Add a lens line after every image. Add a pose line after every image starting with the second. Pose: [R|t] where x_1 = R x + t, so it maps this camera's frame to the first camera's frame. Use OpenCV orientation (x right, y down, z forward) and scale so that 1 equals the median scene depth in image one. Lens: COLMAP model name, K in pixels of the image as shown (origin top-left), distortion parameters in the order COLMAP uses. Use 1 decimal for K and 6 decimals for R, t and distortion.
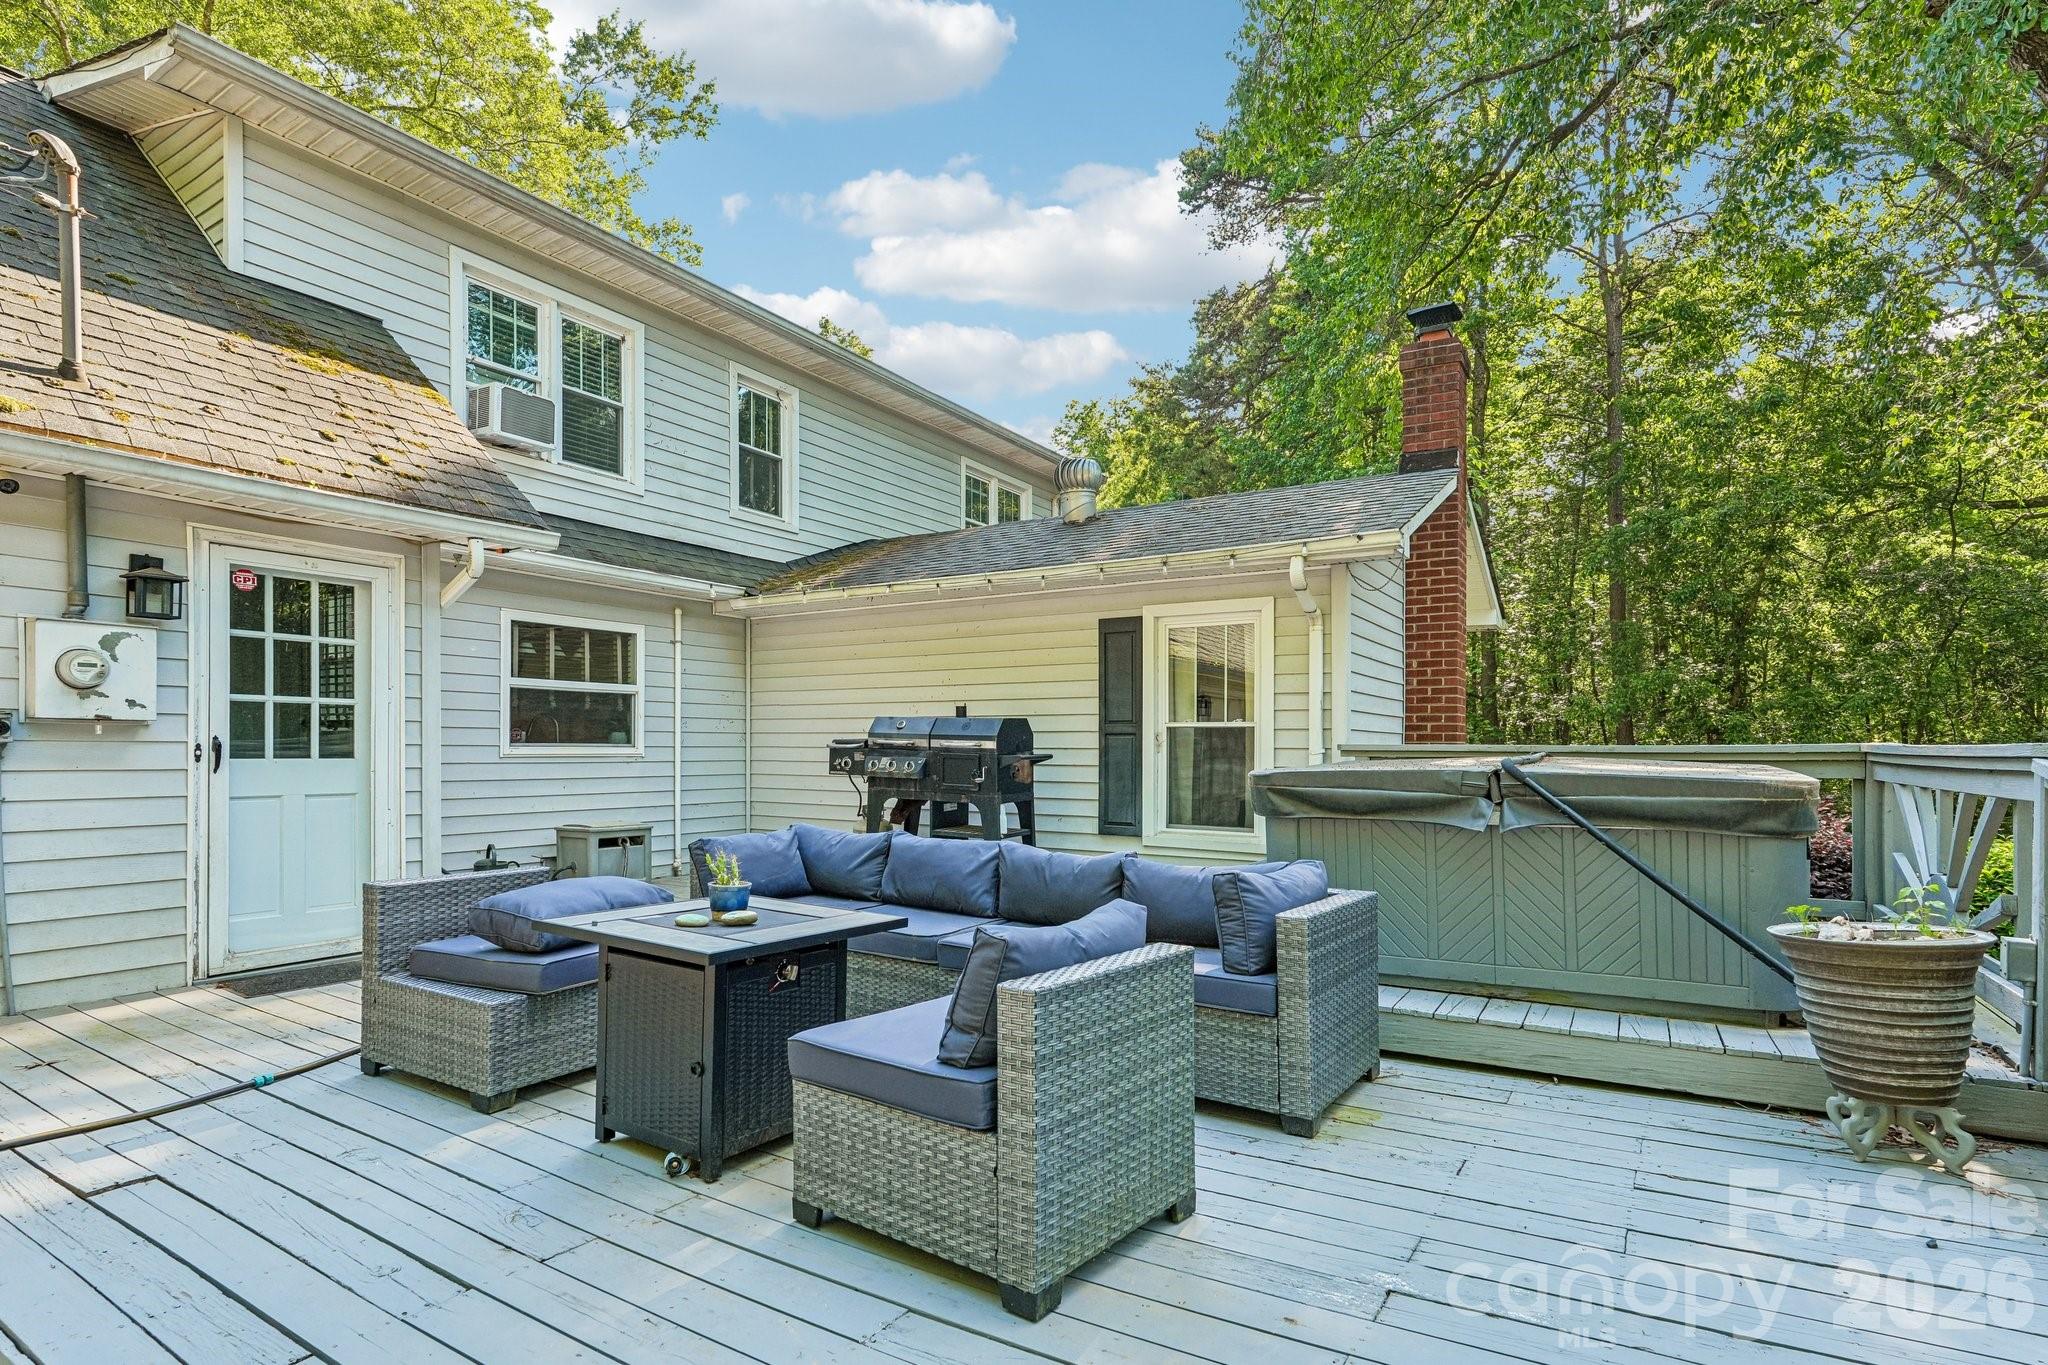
lens RADIAL K [[1034.6, 0, 1019.0], [0, 1034.6, 731.4], [0, 0, 1]] dist [0.003630, 0.001653]
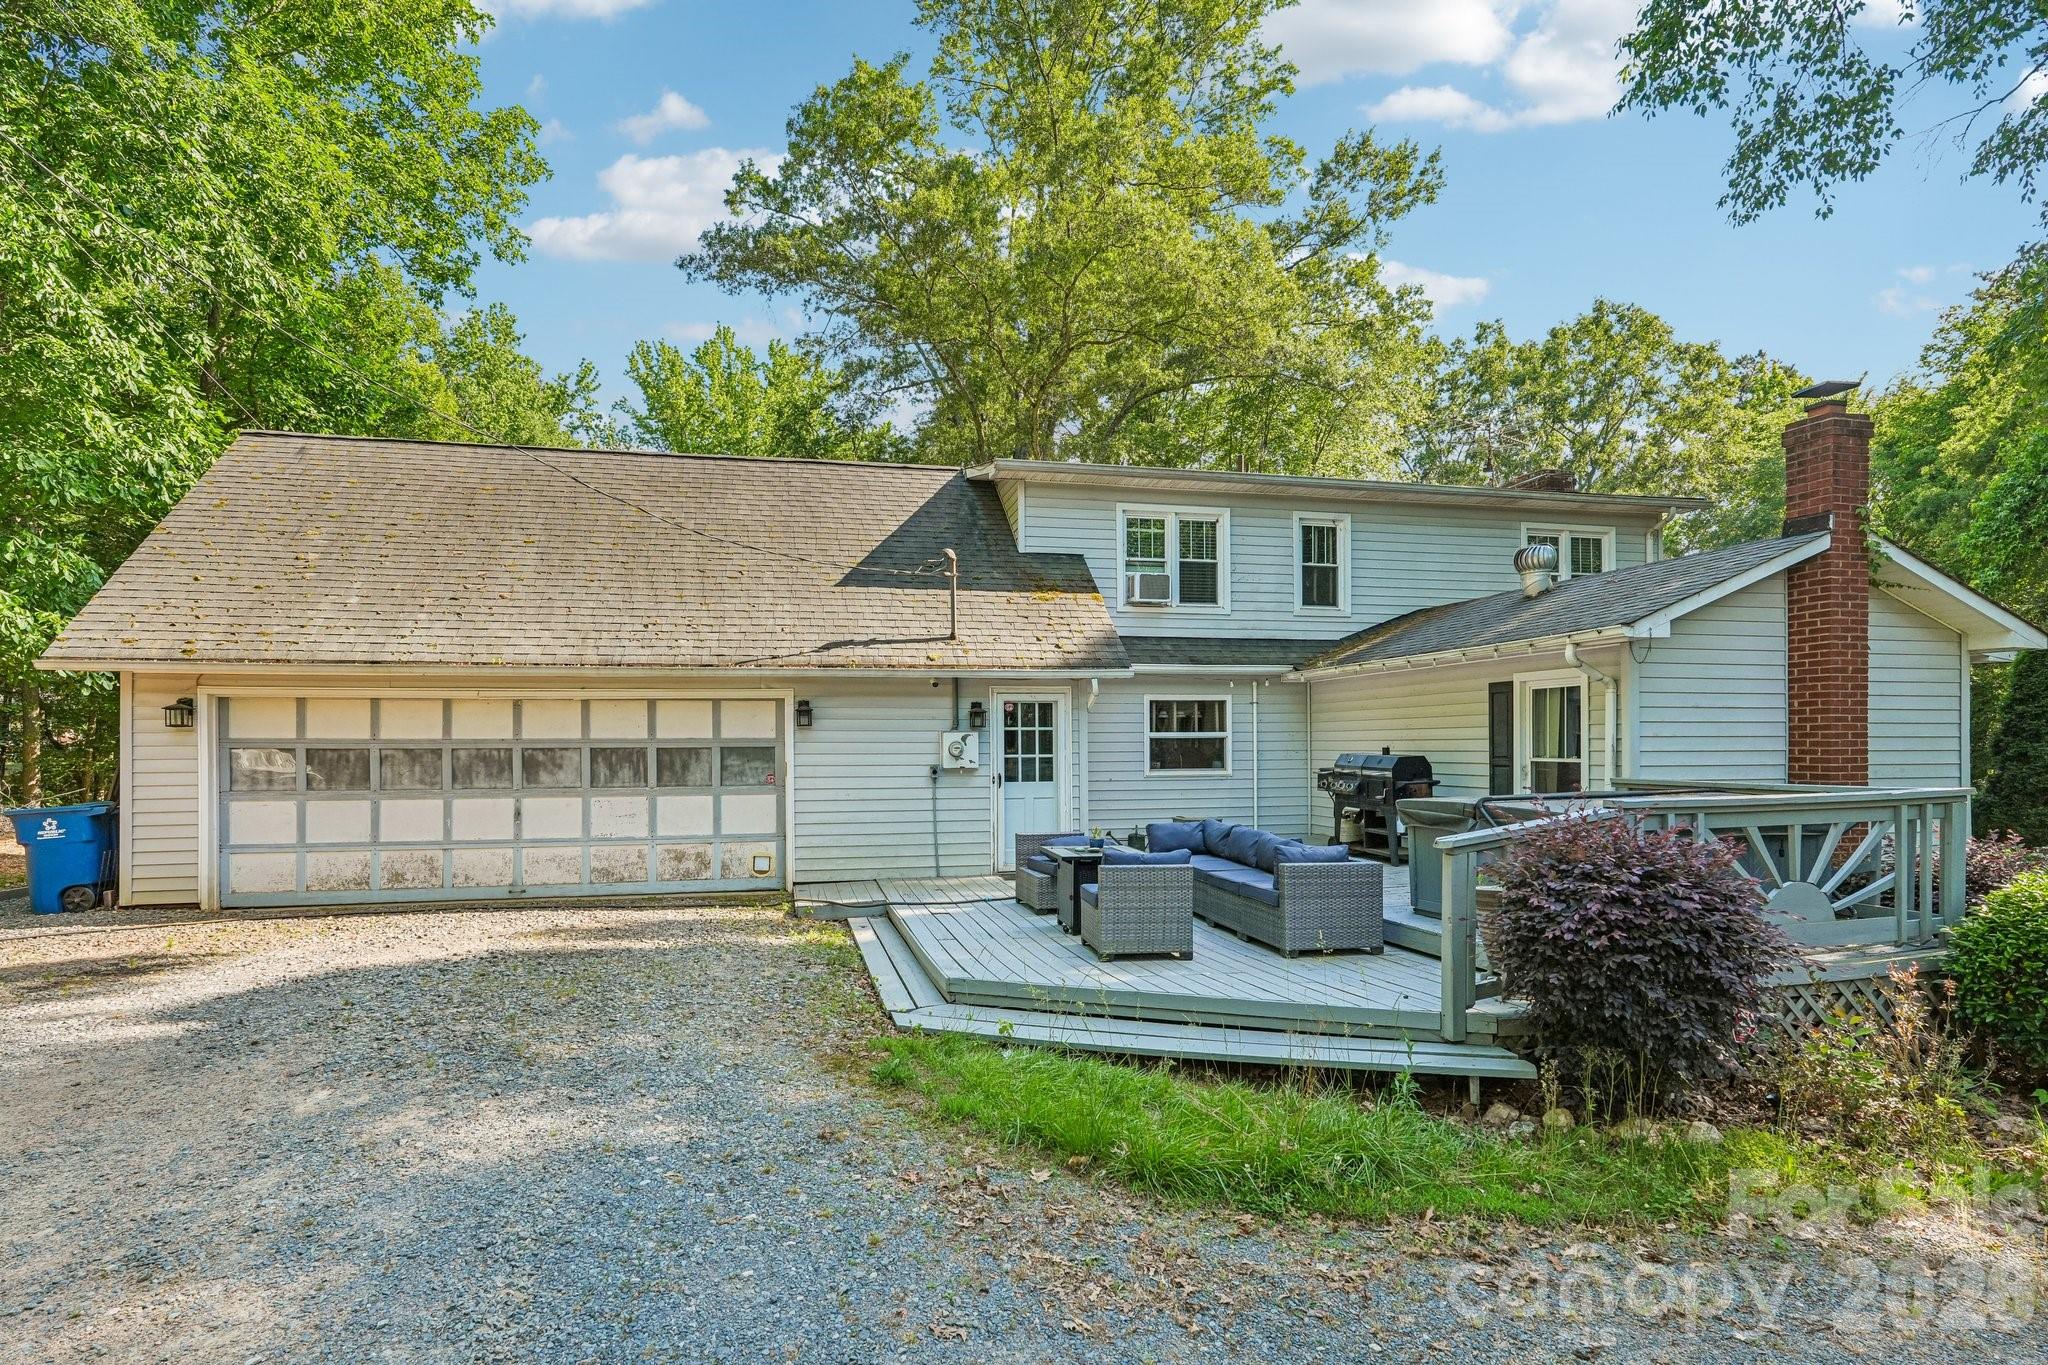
lens RADIAL K [[1013.5, 0, 1024.7], [0, 1013.5, 690.4], [0, 0, 1]] dist [0.004301, 0.001331]
pose [[0.725465, -0.047847, -0.686594, 0.548572], [0.019981, 0.998624, -0.048480, -0.043392], [0.687969, 0.021452, 0.725423, -0.415826]]
